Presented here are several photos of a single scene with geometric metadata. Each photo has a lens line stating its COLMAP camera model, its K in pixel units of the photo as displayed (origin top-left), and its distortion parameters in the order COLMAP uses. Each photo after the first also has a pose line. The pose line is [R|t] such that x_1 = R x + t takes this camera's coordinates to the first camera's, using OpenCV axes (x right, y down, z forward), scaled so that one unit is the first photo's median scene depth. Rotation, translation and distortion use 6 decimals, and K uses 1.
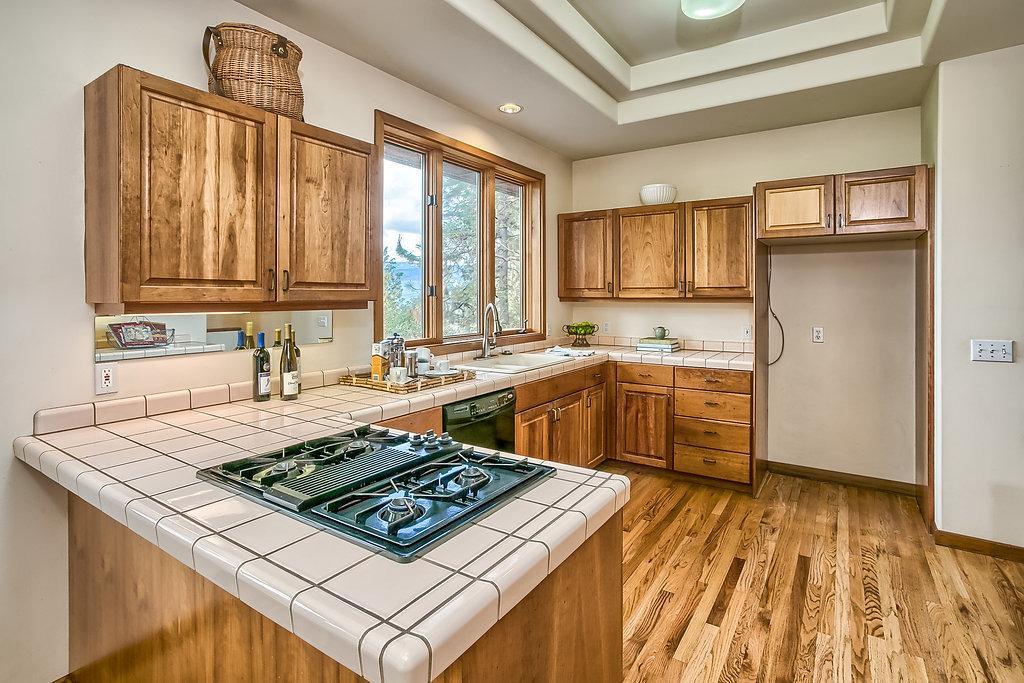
lens RADIAL K [[507.2, 0, 510.1], [0, 507.2, 294.4], [0, 0, 1]] dist [-0.027739, 0.001773]
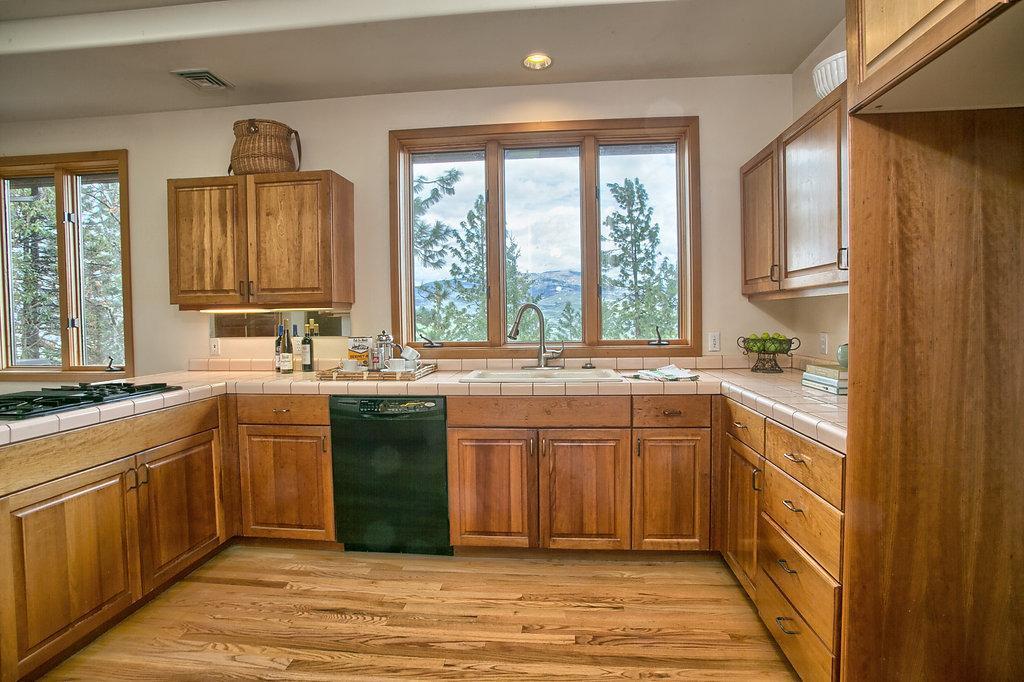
lens RADIAL K [[507.2, 0, 511.2], [0, 507.2, 323.1], [0, 0, 1]] dist [-0.027739, 0.001773]
pose [[0.477451, -0.001399, -0.878657, 1.018448], [0.017376, 0.999818, 0.007850, 0.063351], [0.878487, -0.019015, 0.477388, 0.834366]]
